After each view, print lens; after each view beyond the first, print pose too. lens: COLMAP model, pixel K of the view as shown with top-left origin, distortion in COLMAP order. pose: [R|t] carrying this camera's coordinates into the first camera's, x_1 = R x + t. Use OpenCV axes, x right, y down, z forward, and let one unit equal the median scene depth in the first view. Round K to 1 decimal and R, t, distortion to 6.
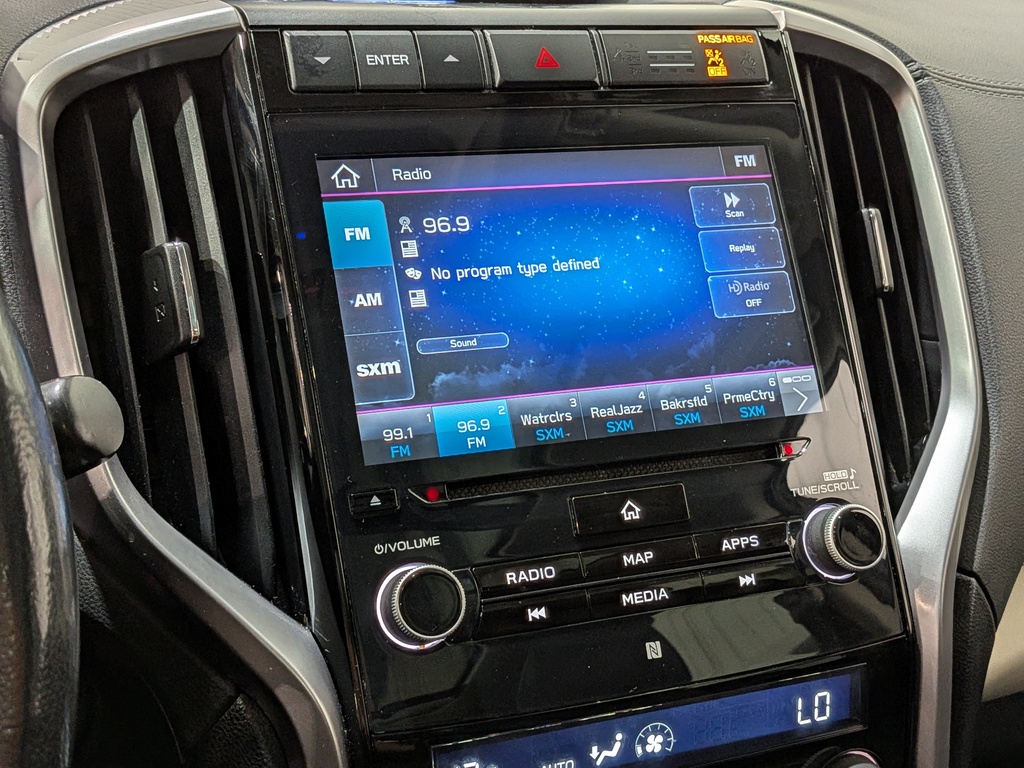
lens RADIAL K [[1471.9, 0, 519.6], [0, 1471.9, 362.8], [0, 0, 1]] dist [0.087910, 0.000000]
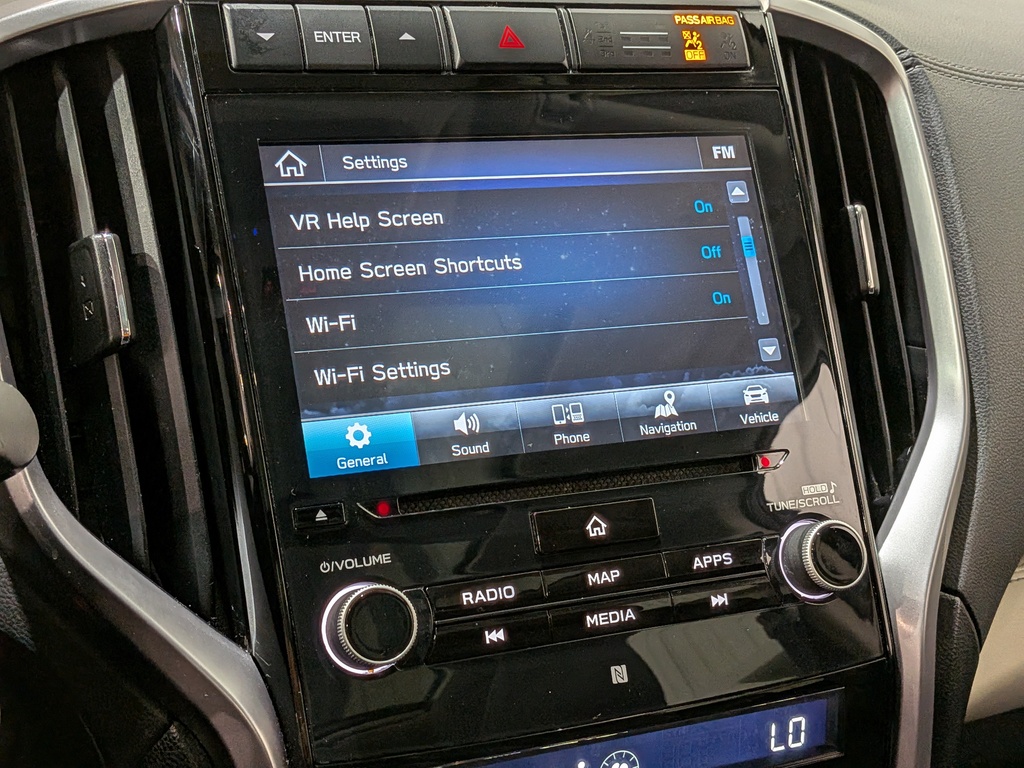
lens RADIAL K [[1471.9, 0, 516.1], [0, 1471.9, 422.8], [0, 0, 1]] dist [0.087910, 0.000000]
pose [[0.999910, 0.006301, 0.011851, 0.012727], [-0.006760, 0.999213, 0.039081, -0.001721], [-0.011596, -0.039157, 0.999166, 0.067649]]
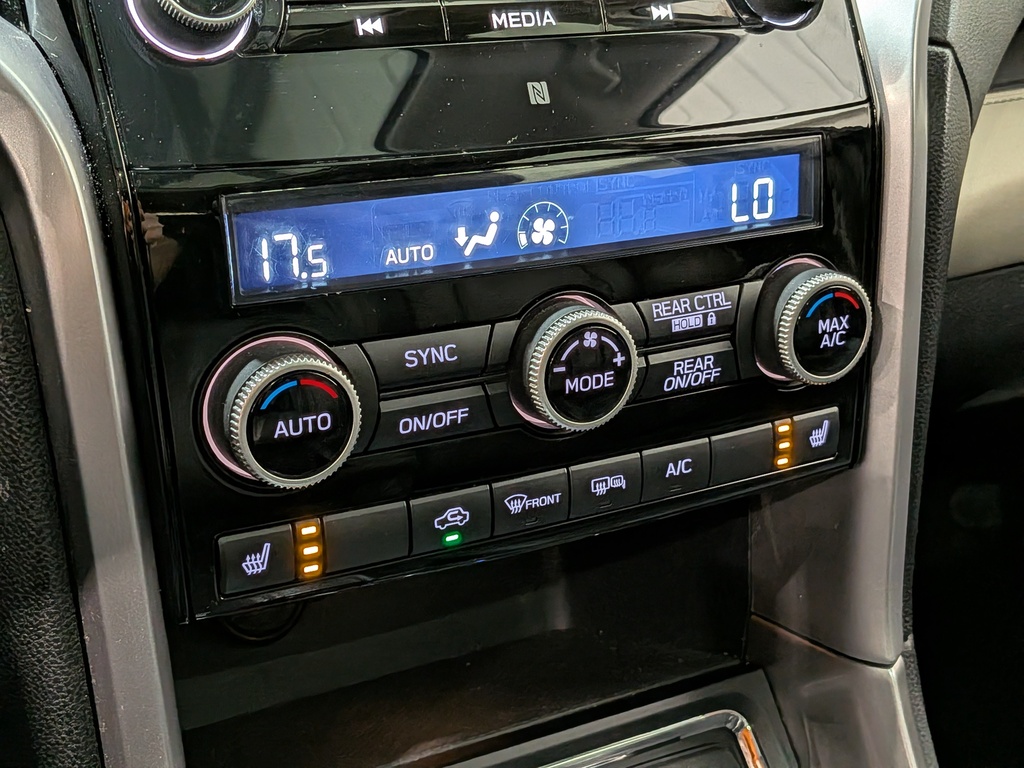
lens RADIAL K [[1502.9, 0, 510.9], [0, 1502.9, 387.6], [0, 0, 1]] dist [0.091339, 0.000000]
pose [[0.994198, -0.046975, 0.096765, 0.000722], [0.039768, 0.996382, 0.075108, 0.275836], [-0.099944, -0.070824, 0.992469, 0.267330]]
